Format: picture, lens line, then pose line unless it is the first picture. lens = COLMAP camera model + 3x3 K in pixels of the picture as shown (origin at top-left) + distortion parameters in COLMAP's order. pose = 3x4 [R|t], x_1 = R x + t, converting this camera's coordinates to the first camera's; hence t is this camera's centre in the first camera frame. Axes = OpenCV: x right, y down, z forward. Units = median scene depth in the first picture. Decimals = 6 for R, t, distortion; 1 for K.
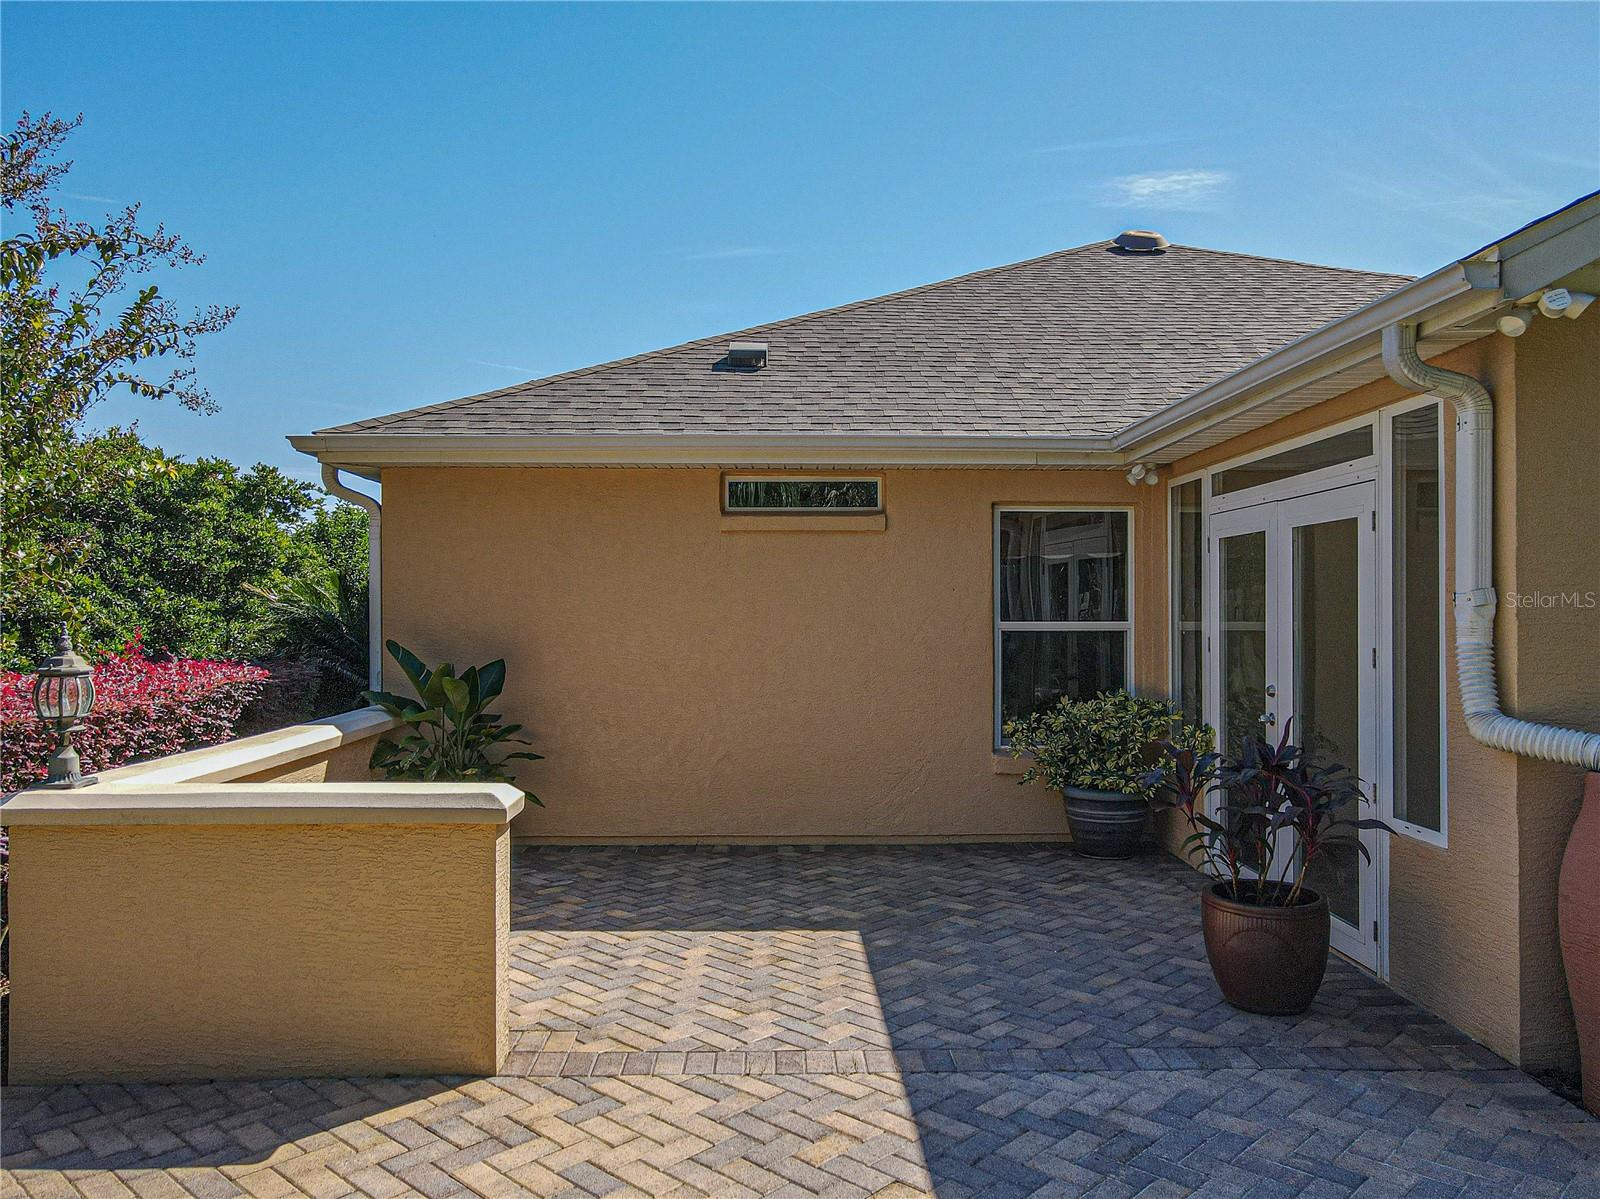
lens RADIAL K [[1184.8, 0, 797.0], [0, 1184.8, 593.6], [0, 0, 1]] dist [0.003663, 0.014550]
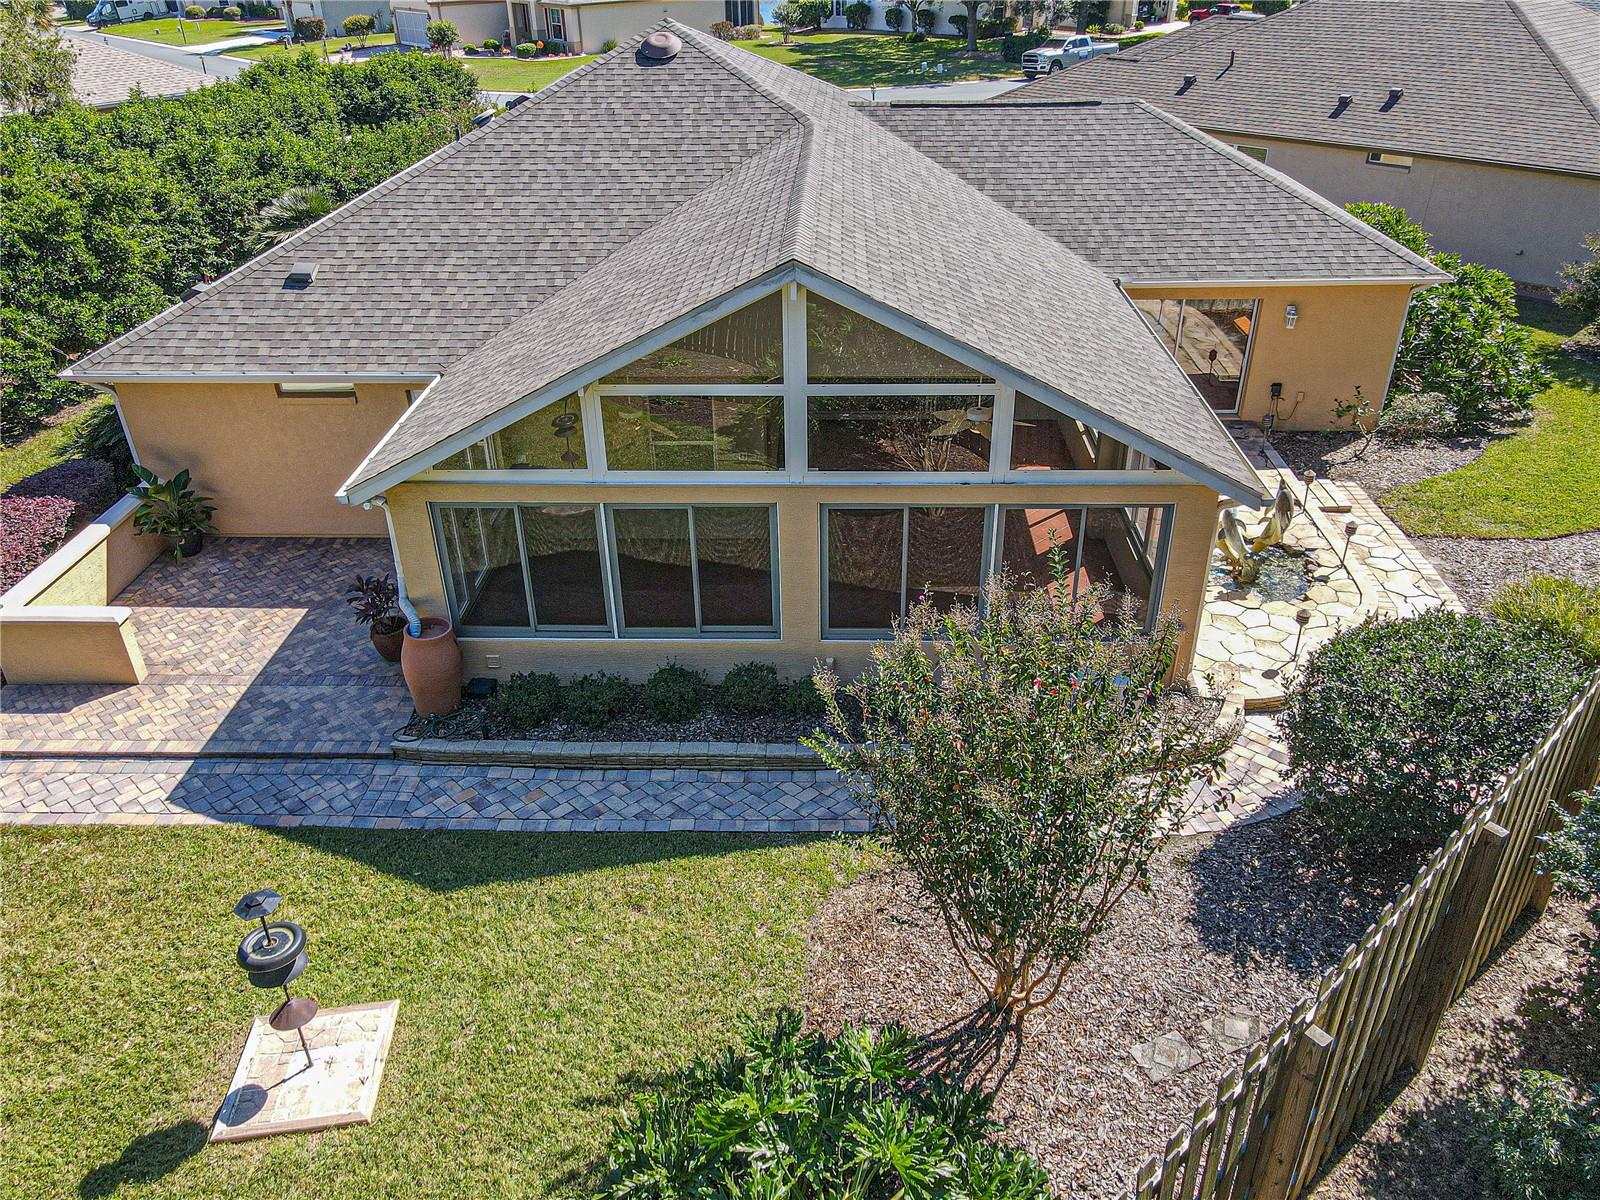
lens RADIAL K [[1184.8, 0, 800.0], [0, 1184.8, 611.4], [0, 0, 1]] dist [0.003663, 0.014550]
pose [[0.998240, 0.017758, -0.056588, 1.100755], [0.014536, 0.851770, 0.523713, -0.926131], [0.057500, -0.523614, 0.850013, -1.033160]]
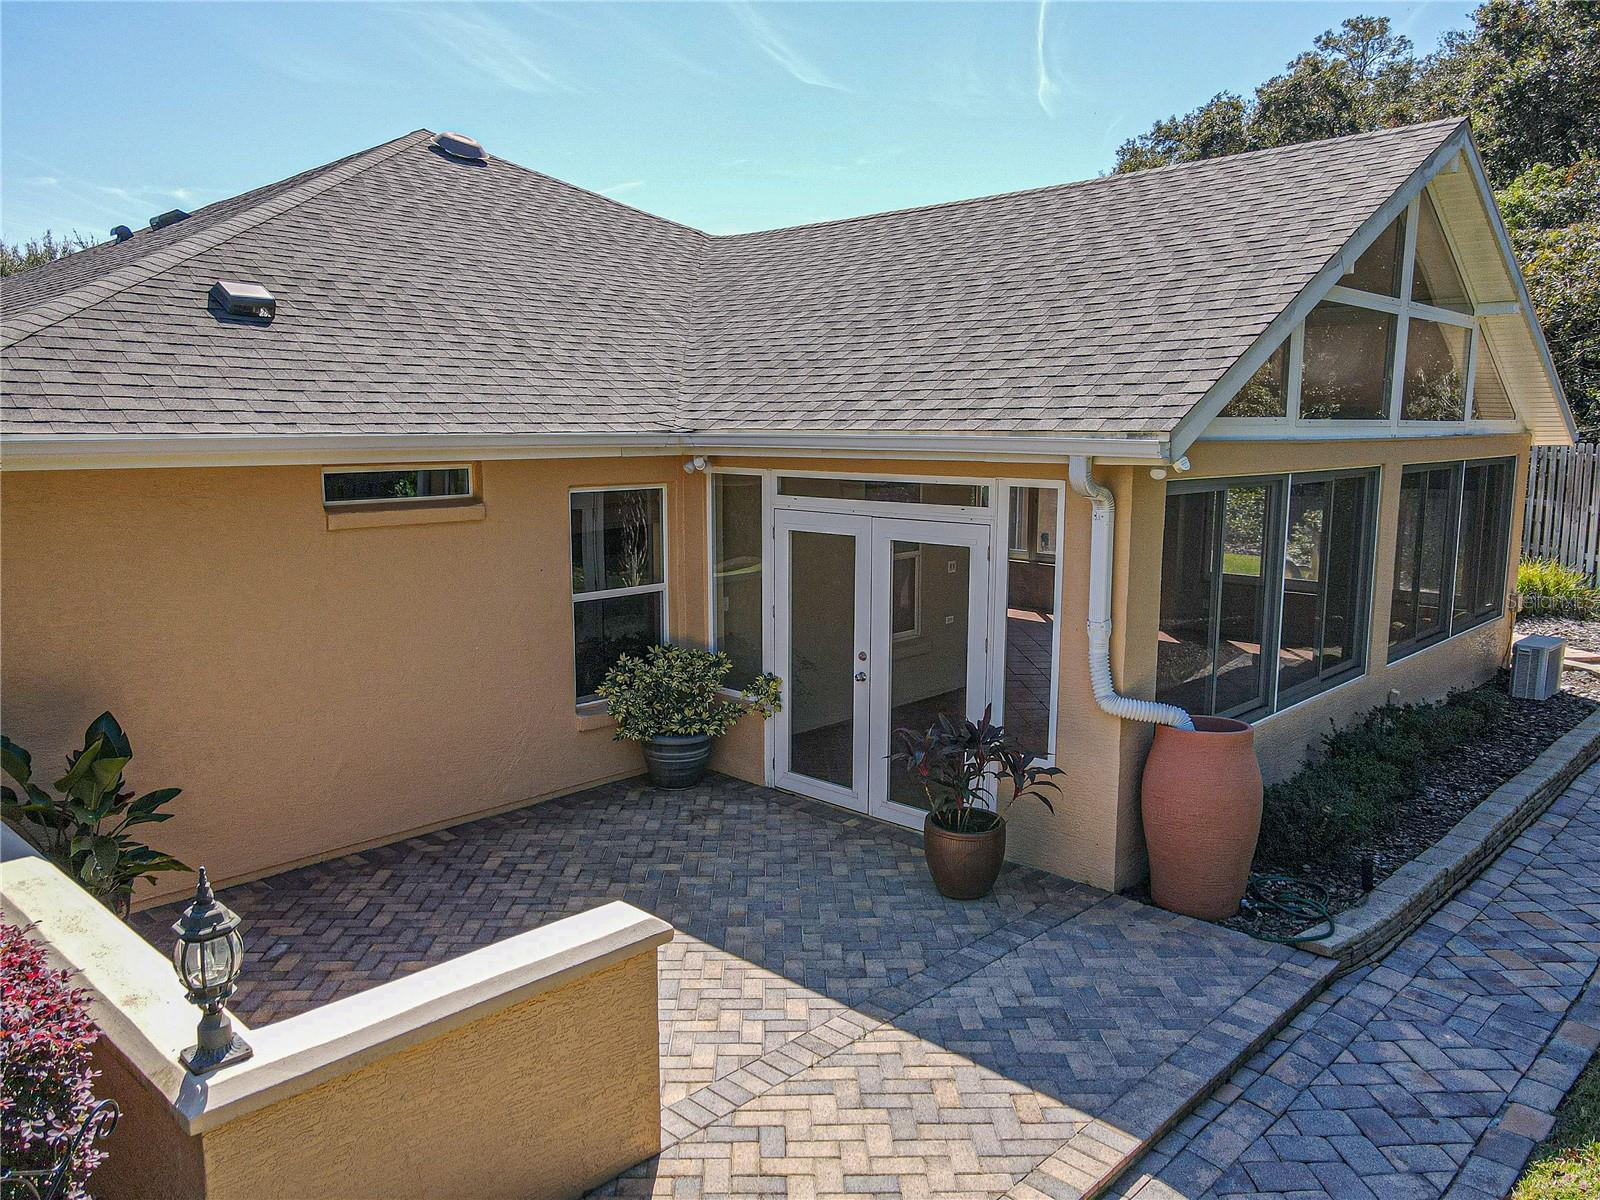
lens RADIAL K [[1184.8, 0, 800.3], [0, 1184.8, 619.5], [0, 0, 1]] dist [0.003663, 0.014550]
pose [[0.704789, -0.115351, 0.699976, -0.510935], [-0.013096, 0.984409, 0.175409, -0.169282], [-0.709296, -0.132793, 0.692290, 0.105580]]
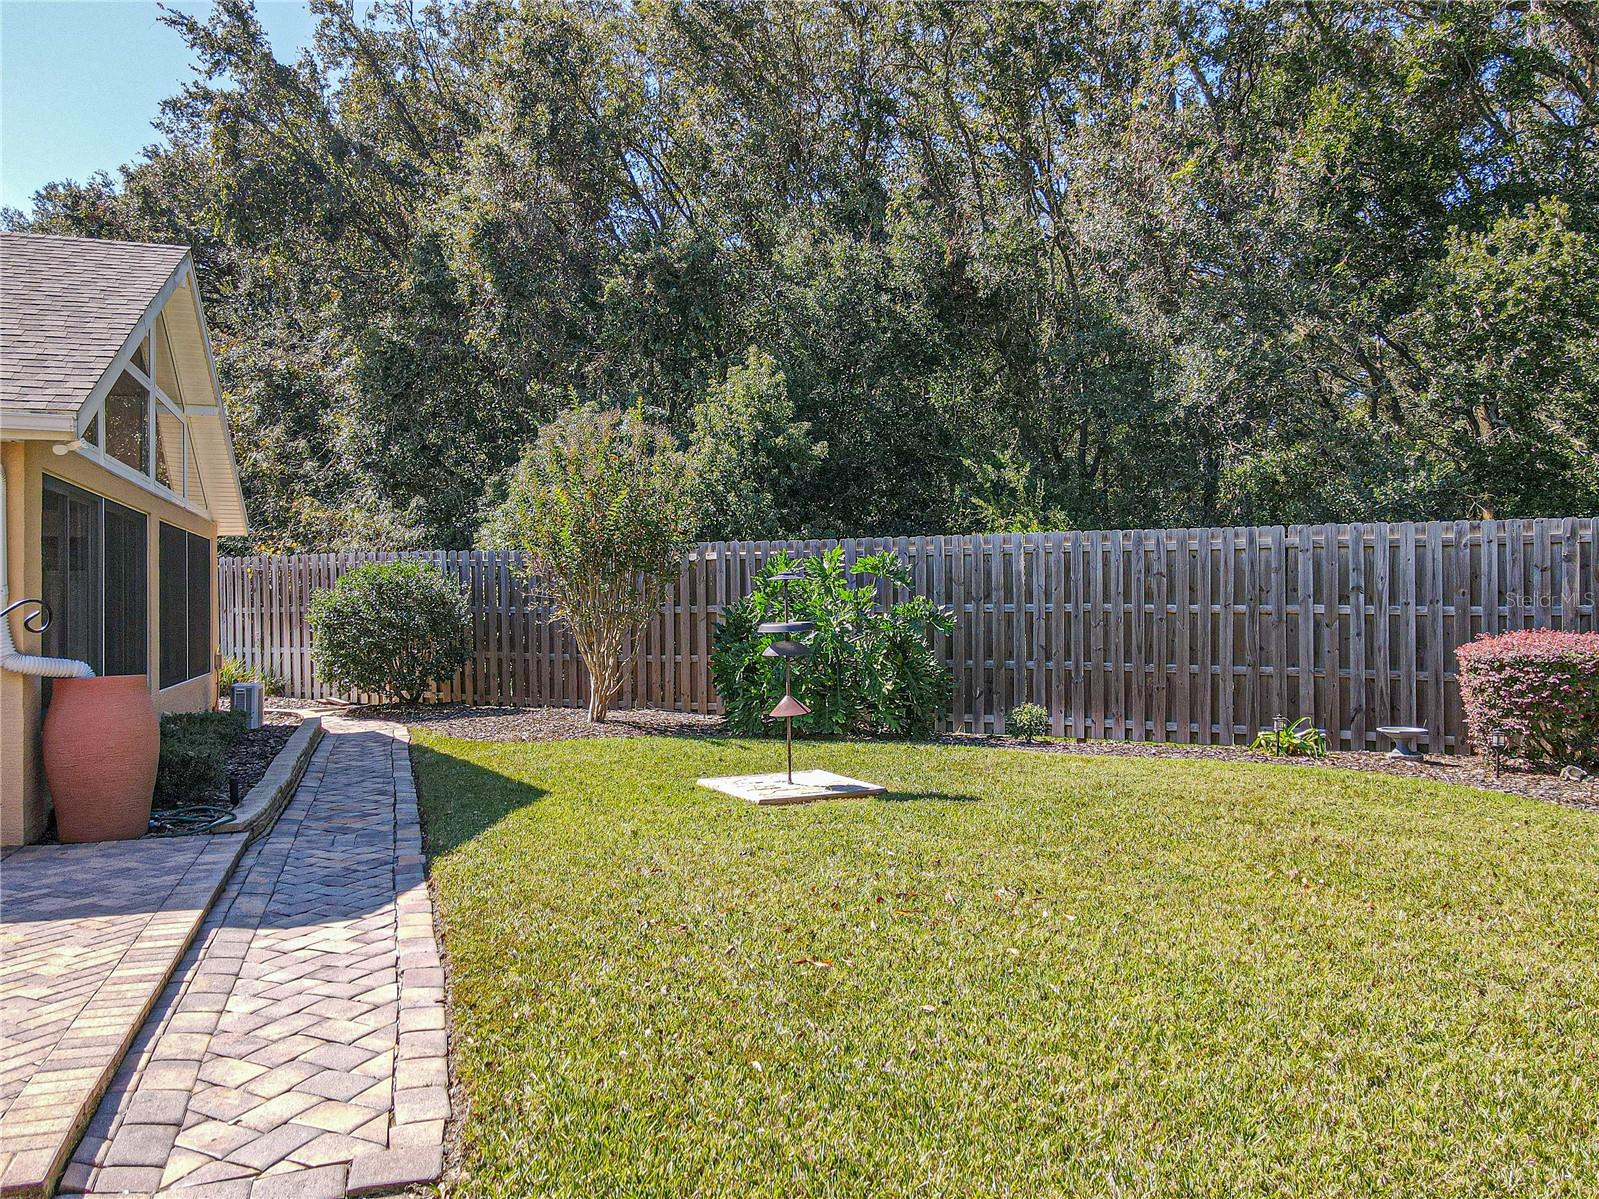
lens RADIAL K [[1184.1, 0, 808.4], [0, 1184.1, 598.1], [0, 0, 1]] dist [0.003663, 0.014550]
pose [[-0.310653, 0.009263, 0.950478, -0.884184], [-0.010705, 0.999855, -0.013243, 0.015752], [-0.950463, -0.014289, -0.310509, 0.246345]]
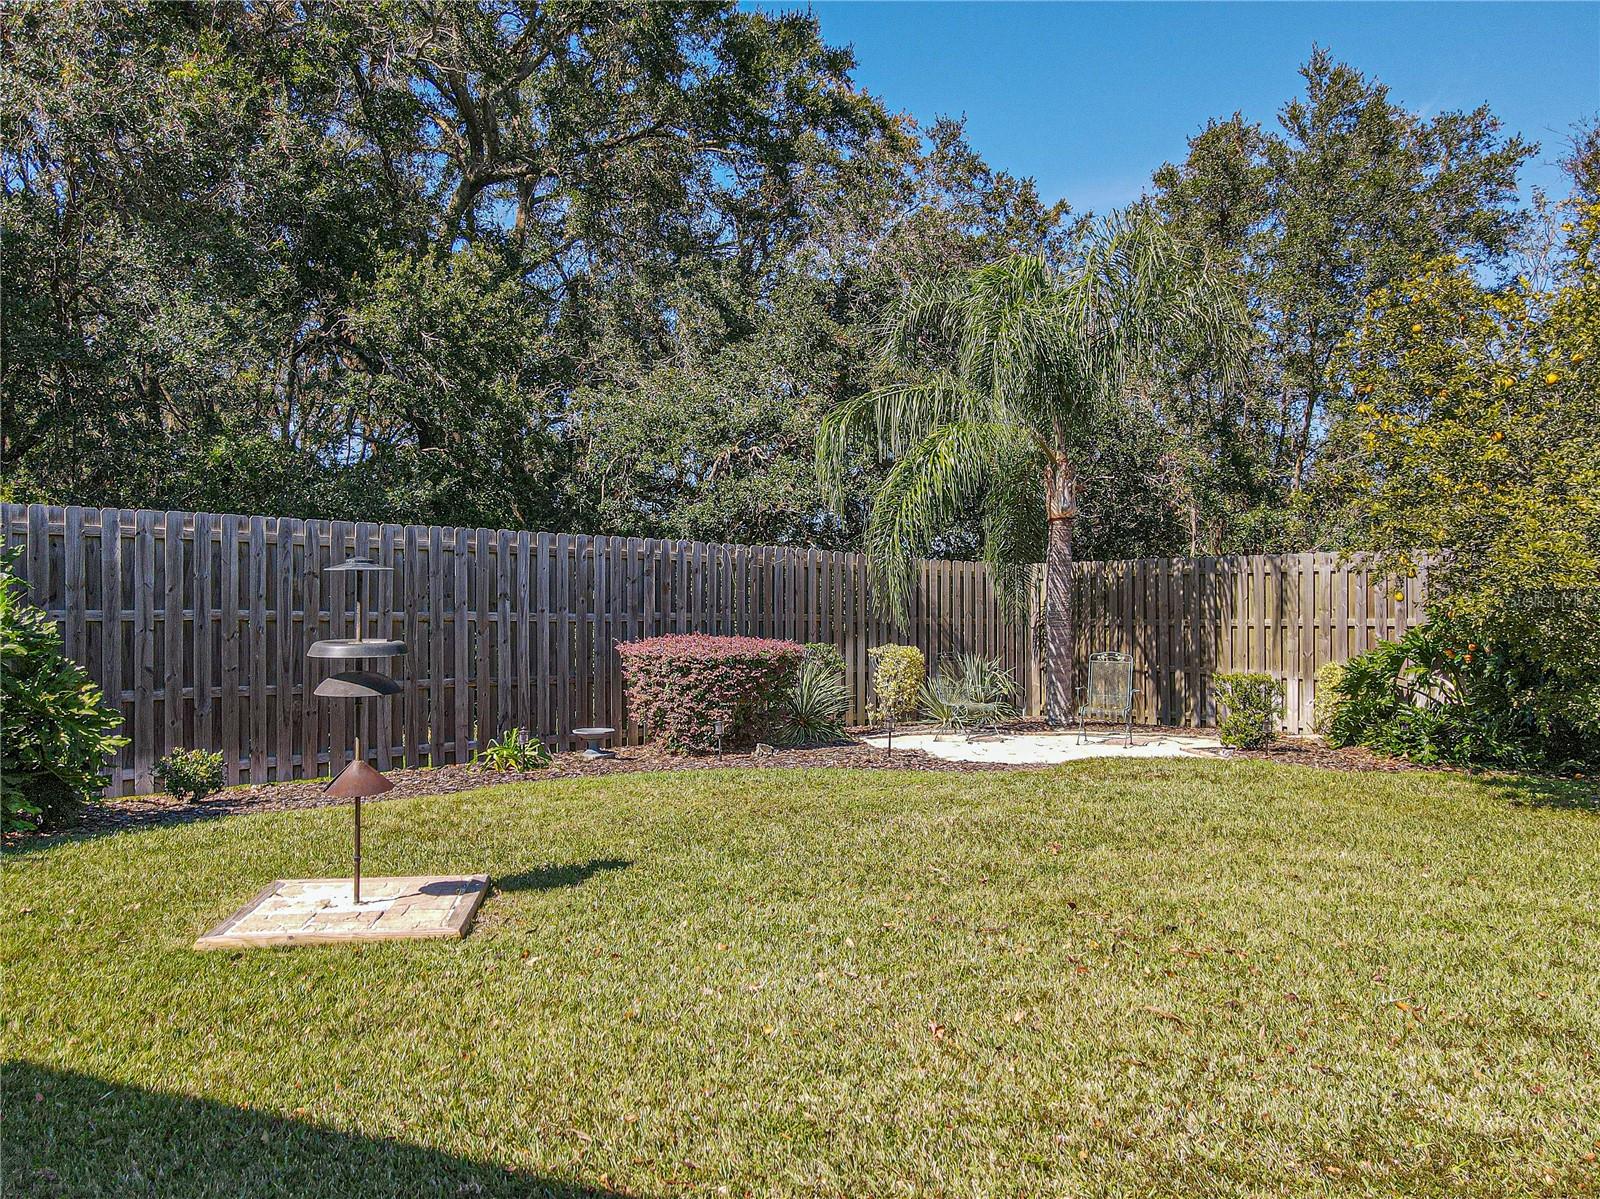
lens RADIAL K [[1184.8, 0, 799.1], [0, 1184.8, 604.3], [0, 0, 1]] dist [0.003663, 0.014550]
pose [[-0.999711, 0.003338, 0.023816, 0.119542], [0.002817, 0.999757, -0.021868, 0.022496], [-0.023883, -0.021795, -0.999477, 0.688428]]
